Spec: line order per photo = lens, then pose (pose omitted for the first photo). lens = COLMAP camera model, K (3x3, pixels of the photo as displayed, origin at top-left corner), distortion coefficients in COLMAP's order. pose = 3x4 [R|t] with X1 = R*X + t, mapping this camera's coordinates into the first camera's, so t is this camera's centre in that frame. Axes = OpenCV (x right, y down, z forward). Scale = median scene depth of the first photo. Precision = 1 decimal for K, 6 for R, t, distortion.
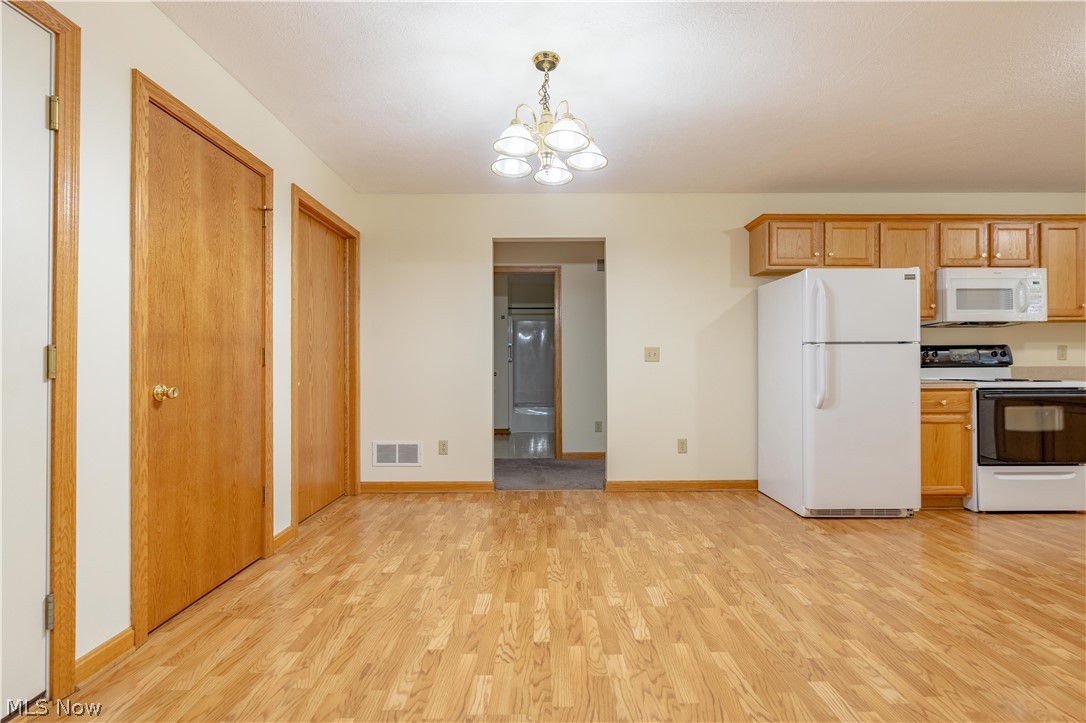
lens RADIAL K [[485.6, 0, 543.2], [0, 485.6, 360.8], [0, 0, 1]] dist [-0.005437, 0.001551]
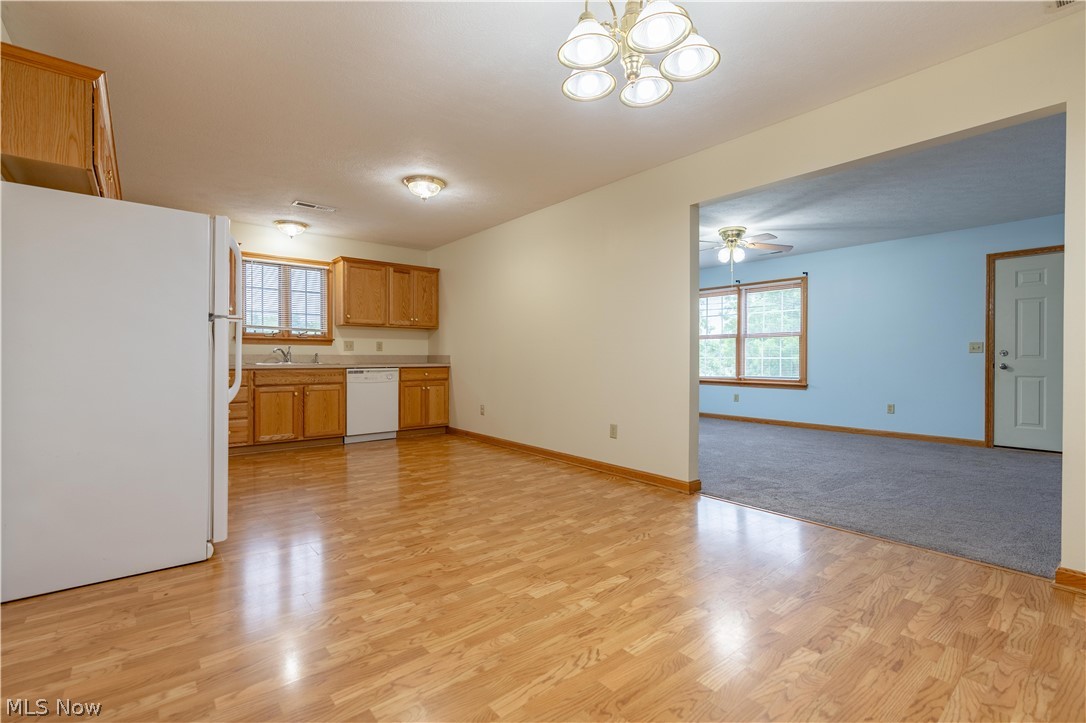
lens RADIAL K [[485.6, 0, 546.5], [0, 485.6, 360.8], [0, 0, 1]] dist [-0.005437, 0.001551]
pose [[-0.638919, -0.002793, 0.769269, -0.484441], [-0.008632, 0.999956, -0.003538, 0.041172], [-0.769225, -0.008901, -0.638916, 1.582932]]
